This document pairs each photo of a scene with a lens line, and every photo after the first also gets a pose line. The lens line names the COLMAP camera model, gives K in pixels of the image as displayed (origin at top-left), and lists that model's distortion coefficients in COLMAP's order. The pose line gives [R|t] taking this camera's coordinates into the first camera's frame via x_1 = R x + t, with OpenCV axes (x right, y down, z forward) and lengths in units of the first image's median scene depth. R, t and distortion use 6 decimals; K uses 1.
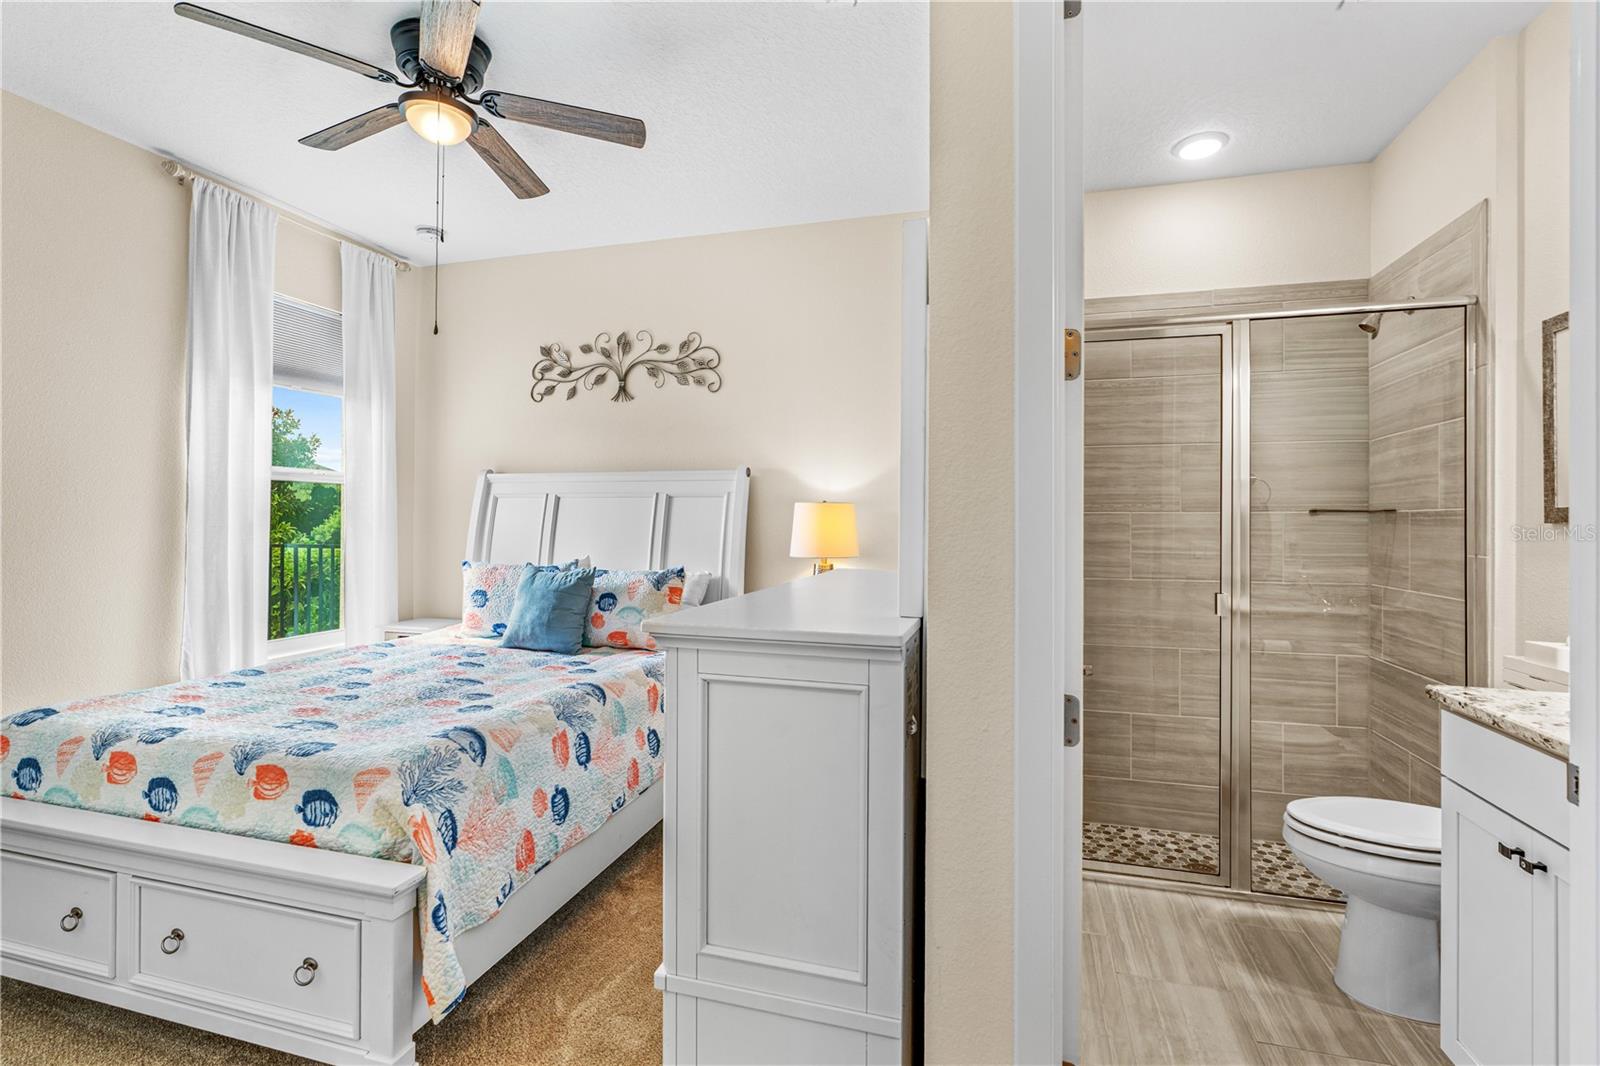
lens RADIAL K [[759.9, 0, 809.8], [0, 759.9, 517.9], [0, 0, 1]] dist [-0.011016, 0.008617]
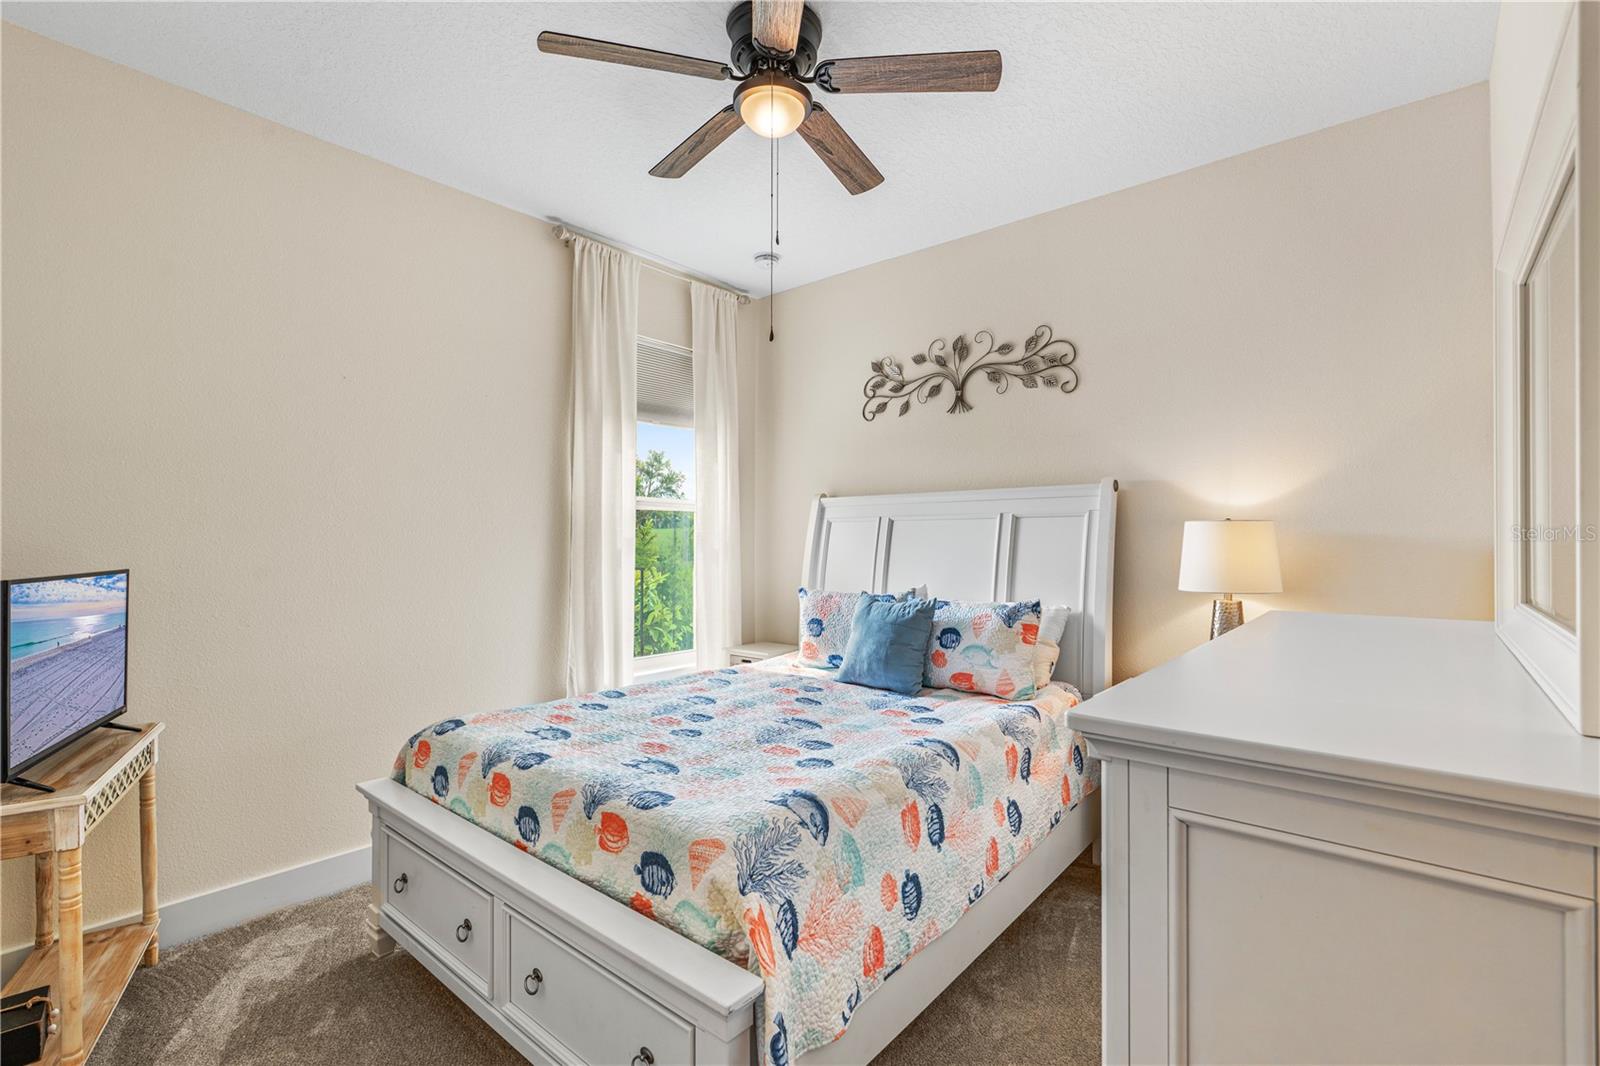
lens RADIAL K [[739.7, 0, 803.9], [0, 739.7, 536.6], [0, 0, 1]] dist [-0.000329, 0.000353]
pose [[0.913240, -0.009710, -0.407306, -0.103102], [0.007589, 0.999948, -0.006821, -0.003619], [0.407351, 0.003138, 0.913266, 0.215215]]
